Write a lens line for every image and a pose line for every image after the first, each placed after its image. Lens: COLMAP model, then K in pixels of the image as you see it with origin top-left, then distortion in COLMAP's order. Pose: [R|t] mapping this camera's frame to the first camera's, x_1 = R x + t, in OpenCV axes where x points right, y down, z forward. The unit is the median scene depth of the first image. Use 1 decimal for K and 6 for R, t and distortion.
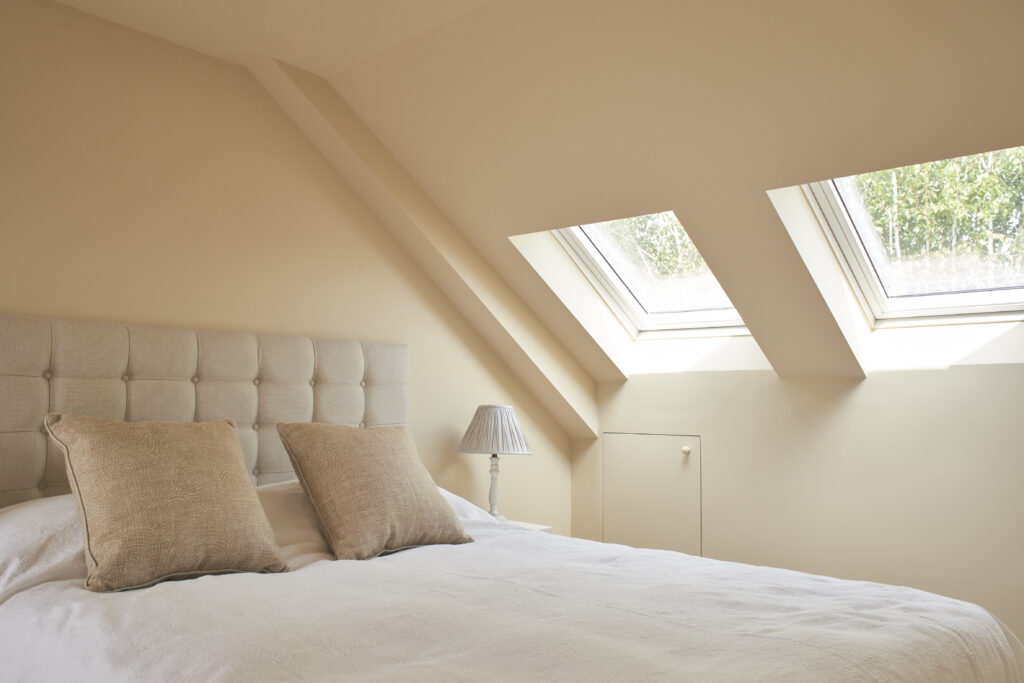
lens RADIAL K [[854.7, 0, 512.0], [0, 854.7, 341.5], [0, 0, 1]] dist [0.001828, 0.000837]
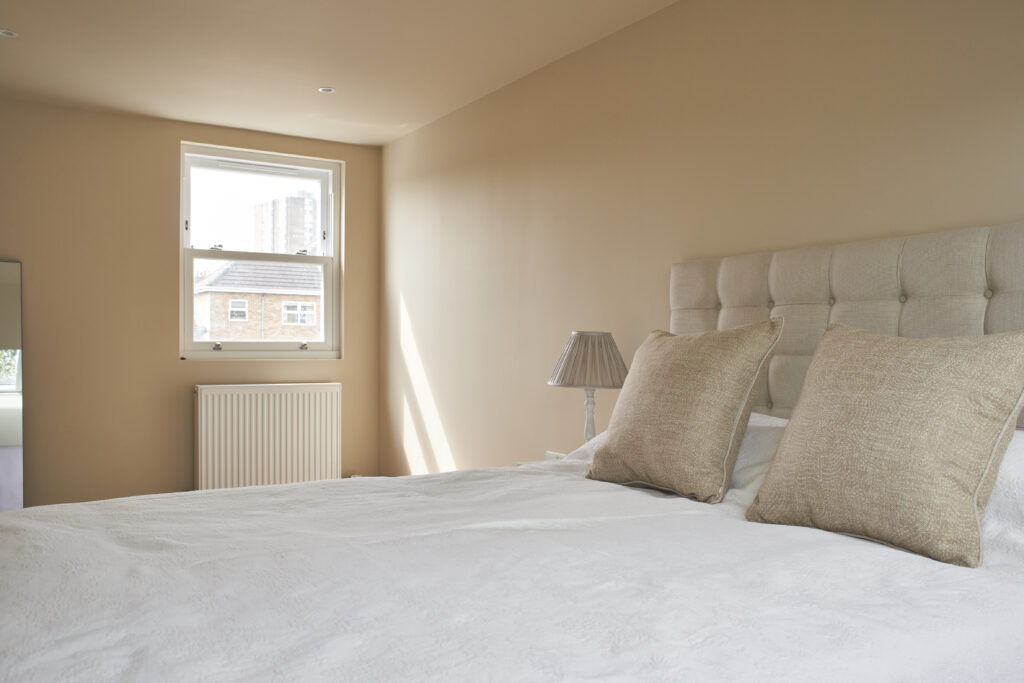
lens RADIAL K [[854.7, 0, 512.0], [0, 854.7, 341.5], [0, 0, 1]] dist [0.001828, 0.000837]
pose [[-0.275792, -0.003641, -0.961210, 0.555635], [0.069233, 0.997320, -0.023642, 0.084104], [0.958721, -0.073068, -0.274801, 0.880148]]
